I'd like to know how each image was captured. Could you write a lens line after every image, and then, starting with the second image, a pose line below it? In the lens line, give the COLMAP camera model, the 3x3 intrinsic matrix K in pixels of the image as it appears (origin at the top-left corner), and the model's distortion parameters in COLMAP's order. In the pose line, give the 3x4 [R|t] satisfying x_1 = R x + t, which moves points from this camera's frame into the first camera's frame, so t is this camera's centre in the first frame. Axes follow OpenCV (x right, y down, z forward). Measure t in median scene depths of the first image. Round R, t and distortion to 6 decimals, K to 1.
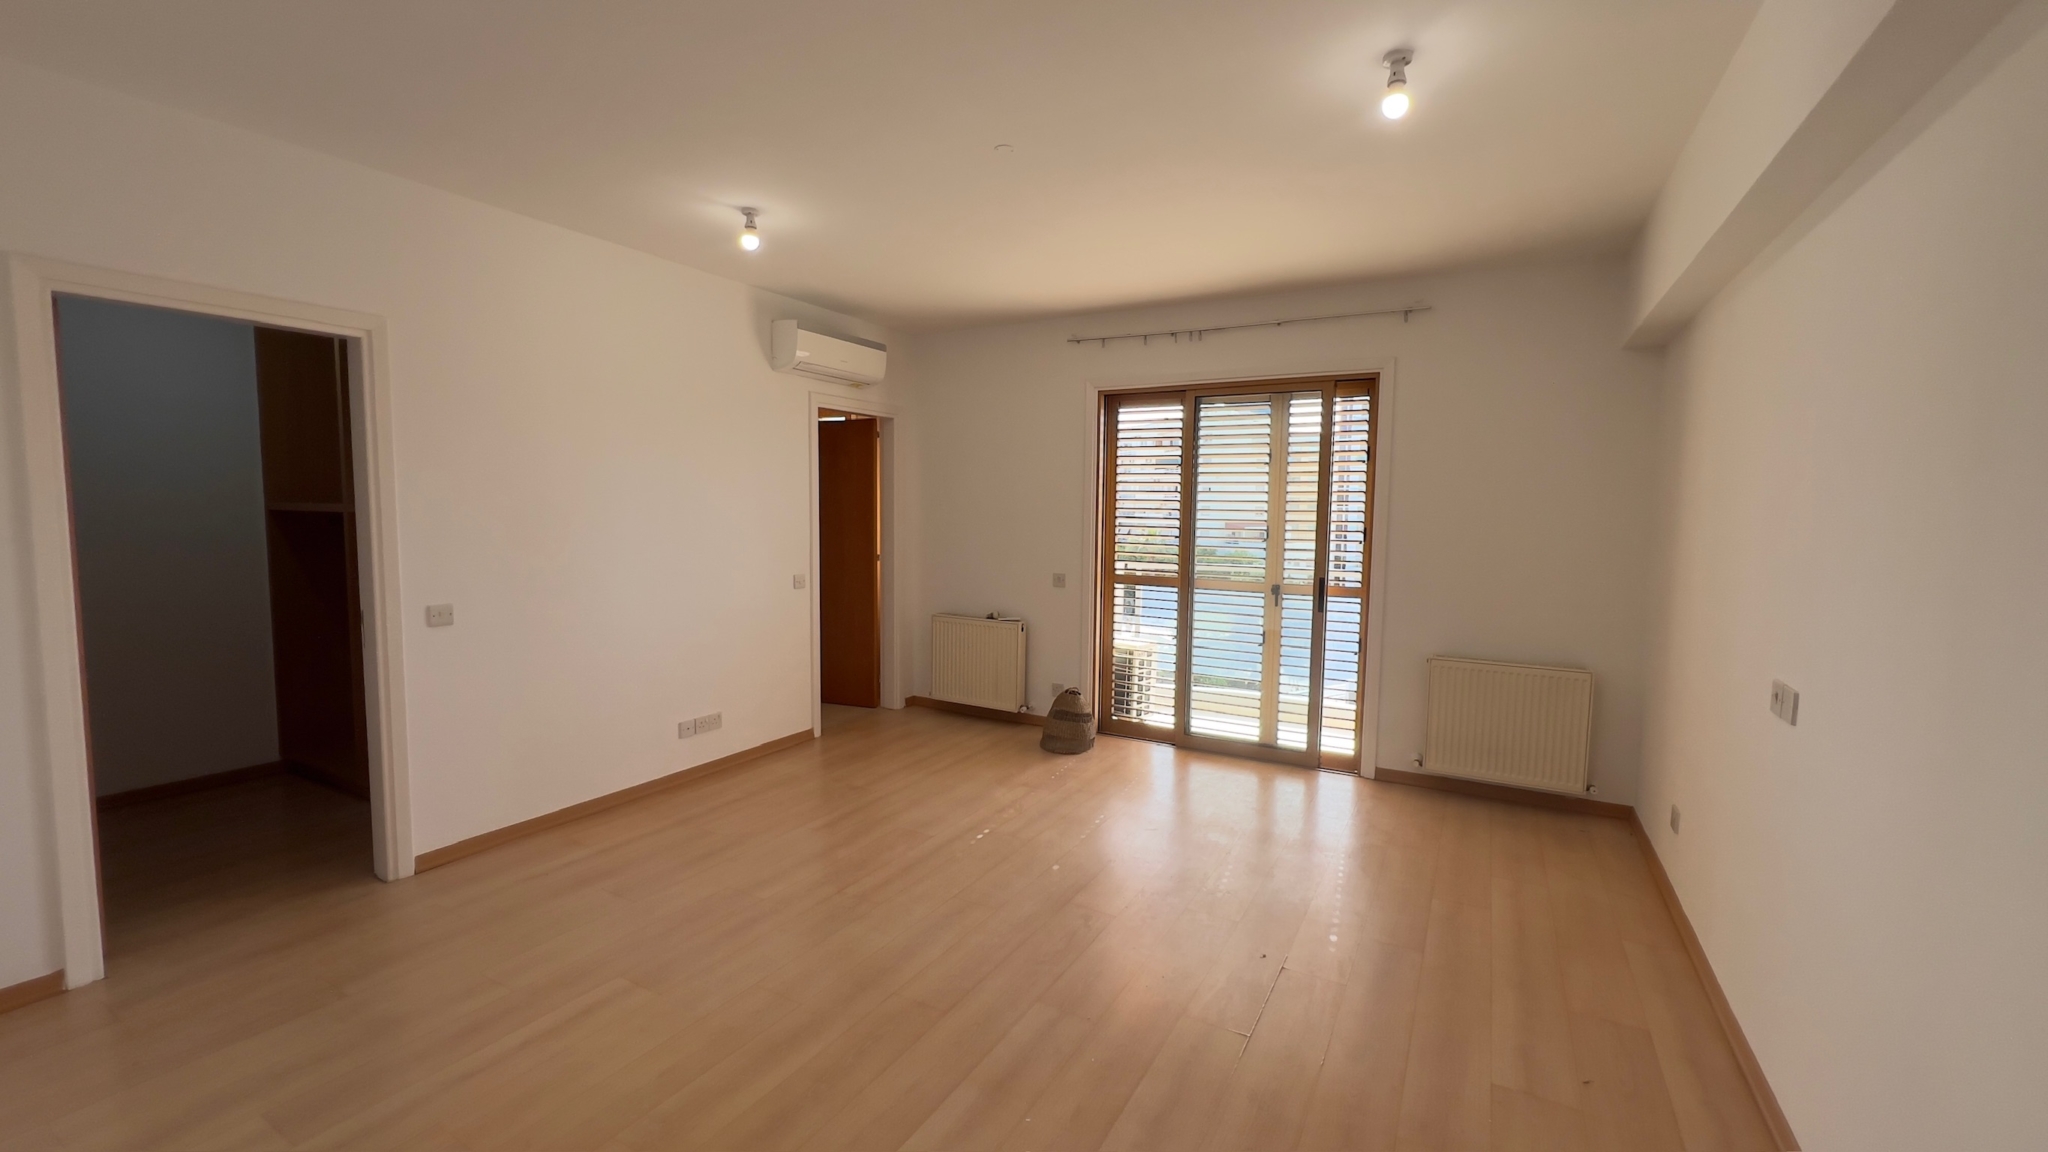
lens RADIAL K [[820.9, 0, 1018.5], [0, 820.9, 571.2], [0, 0, 1]] dist [-0.001394, -0.000295]
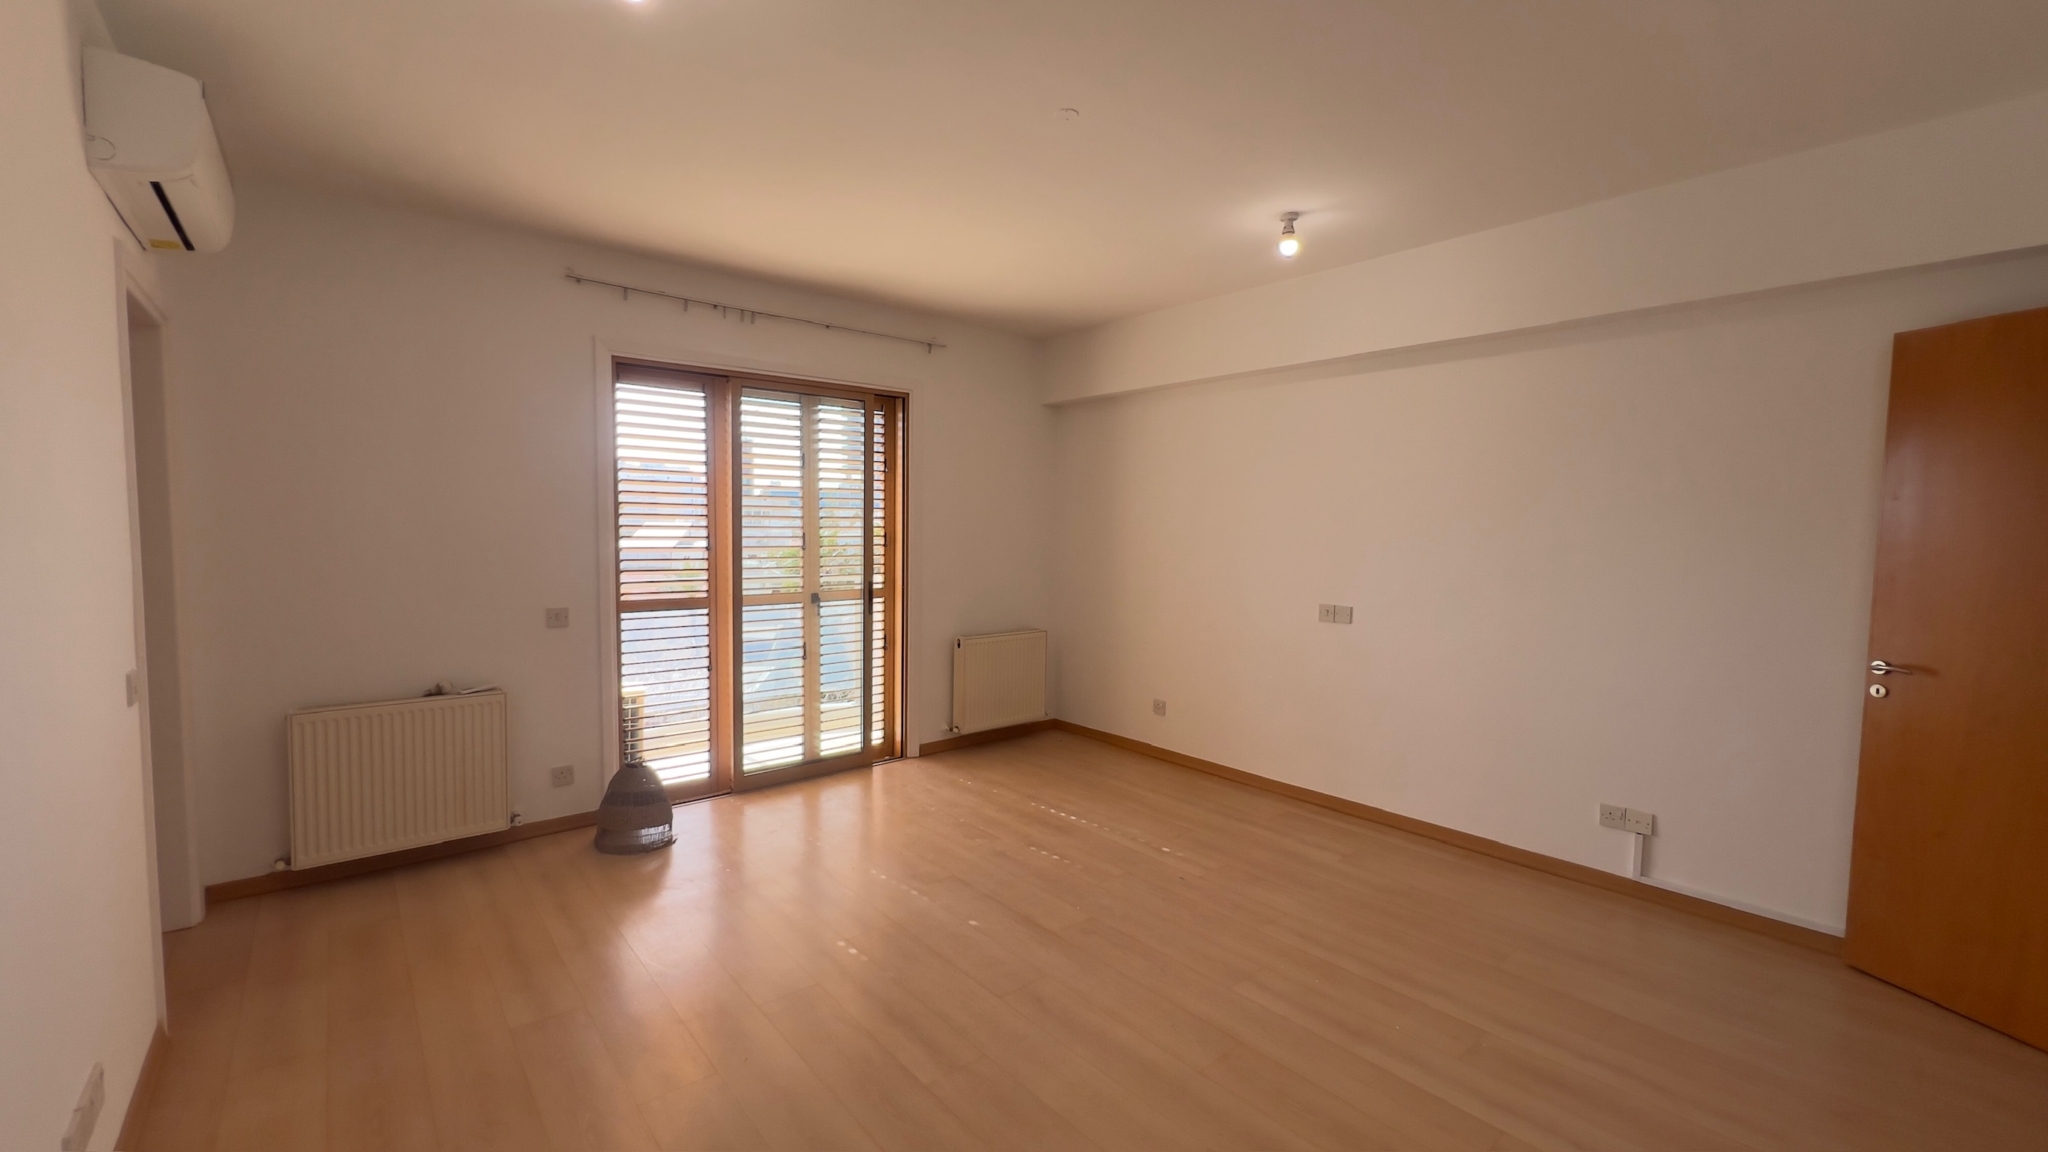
lens RADIAL K [[820.9, 0, 1018.5], [0, 820.9, 571.2], [0, 0, 1]] dist [-0.001394, -0.000295]
pose [[0.344400, -0.065277, 0.936551, -0.509293], [0.066108, 0.996790, 0.045166, -0.037132], [-0.936493, 0.046358, 0.347609, 0.430714]]
